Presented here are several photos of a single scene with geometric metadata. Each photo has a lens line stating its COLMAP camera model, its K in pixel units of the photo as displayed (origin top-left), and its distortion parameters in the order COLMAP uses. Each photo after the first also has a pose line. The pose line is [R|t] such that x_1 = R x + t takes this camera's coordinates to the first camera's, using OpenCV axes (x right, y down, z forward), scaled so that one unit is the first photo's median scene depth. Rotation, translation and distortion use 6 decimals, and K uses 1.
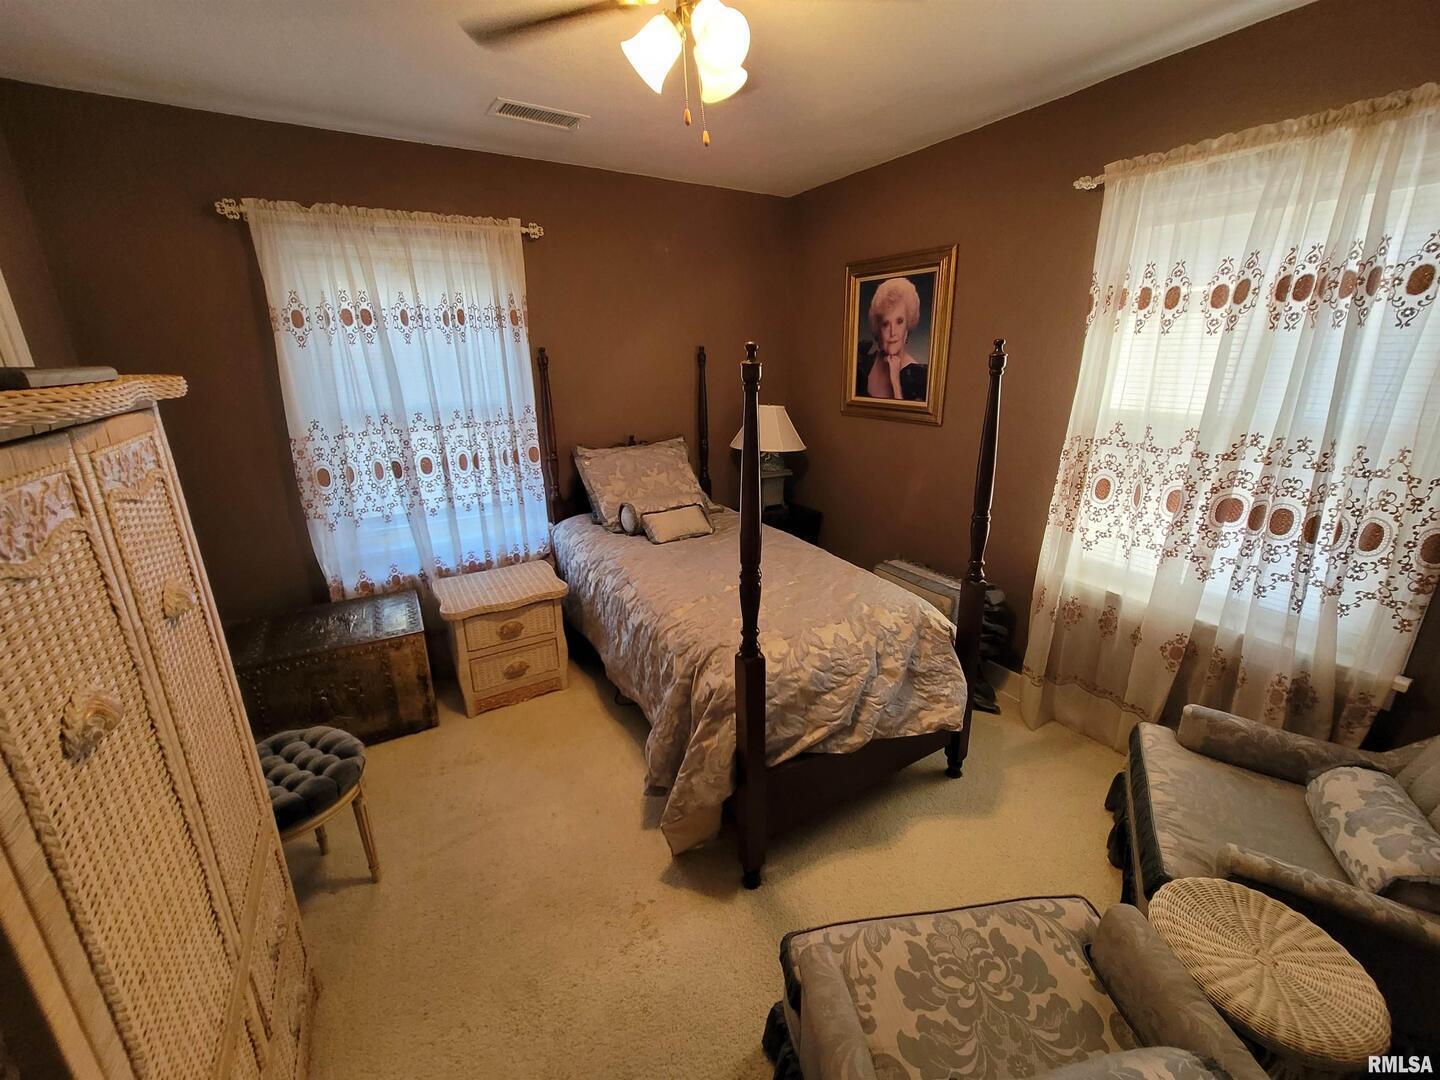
lens RADIAL K [[592.0, 0, 720.0], [0, 592.0, 540.0], [0, 0, 1]] dist [-0.000379, -0.000064]
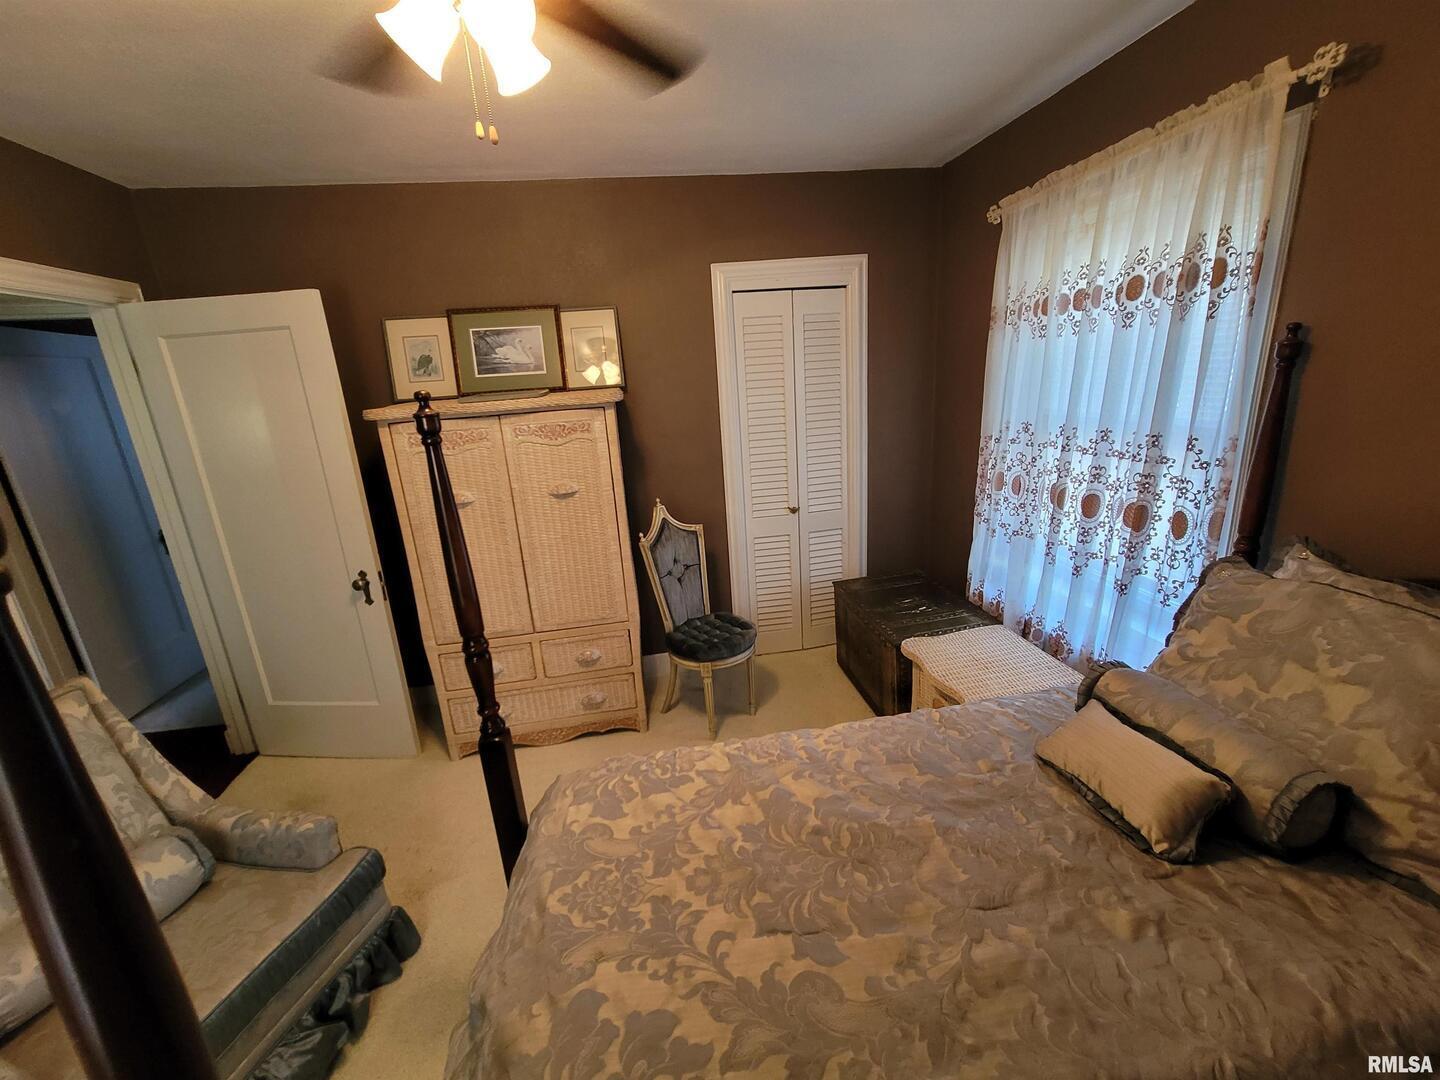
lens RADIAL K [[592.0, 0, 720.0], [0, 592.0, 540.0], [0, 0, 1]] dist [-0.000379, -0.000064]
pose [[-0.371621, 0.290548, -0.881748, 0.375289], [-0.206305, 0.900174, 0.383569, -0.283500], [0.905172, 0.324451, -0.274582, 0.857818]]
